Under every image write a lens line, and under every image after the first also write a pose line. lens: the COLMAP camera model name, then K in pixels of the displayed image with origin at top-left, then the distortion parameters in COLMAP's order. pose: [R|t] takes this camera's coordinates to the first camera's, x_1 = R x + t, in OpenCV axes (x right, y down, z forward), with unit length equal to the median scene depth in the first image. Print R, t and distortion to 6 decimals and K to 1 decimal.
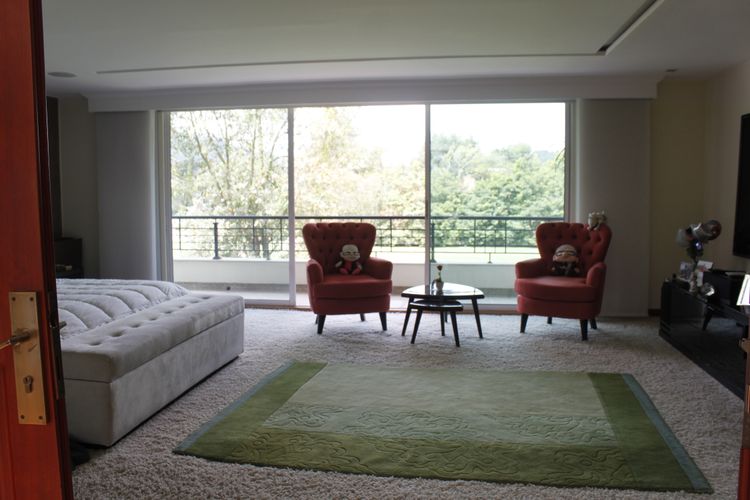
lens RADIAL K [[625.3, 0, 375.0], [0, 625.3, 250.0], [0, 0, 1]] dist [-0.147958, 0.132297]
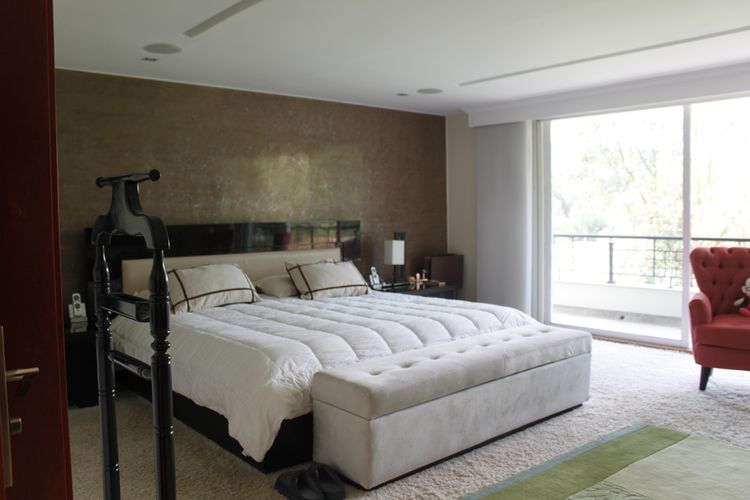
lens RADIAL K [[625.3, 0, 375.0], [0, 625.3, 250.0], [0, 0, 1]] dist [-0.147958, 0.132297]
pose [[0.761797, 0.029548, -0.647142, 0.097117], [-0.047191, 0.998836, -0.009946, -0.015135], [0.646095, 0.038117, 0.762304, 0.192912]]
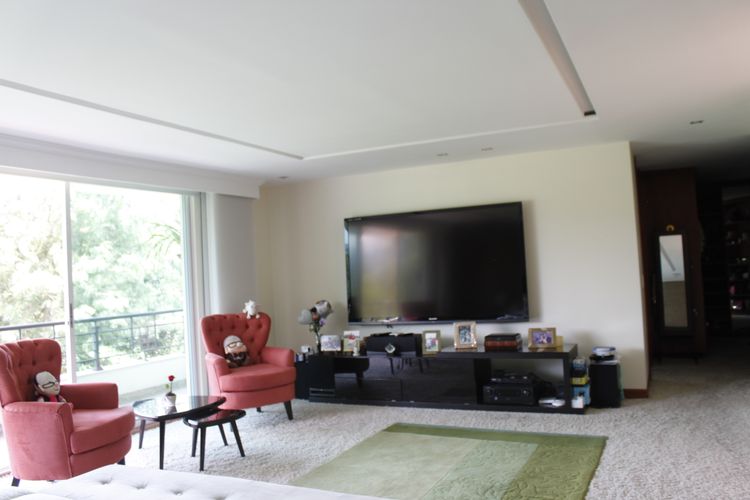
lens RADIAL K [[625.3, 0, 375.0], [0, 625.3, 250.0], [0, 0, 1]] dist [-0.147958, 0.132297]
pose [[0.285428, 0.022372, 0.958139, -0.751657], [0.139972, 0.988035, -0.064767, -0.061094], [-0.948124, 0.152599, 0.278882, 0.605529]]
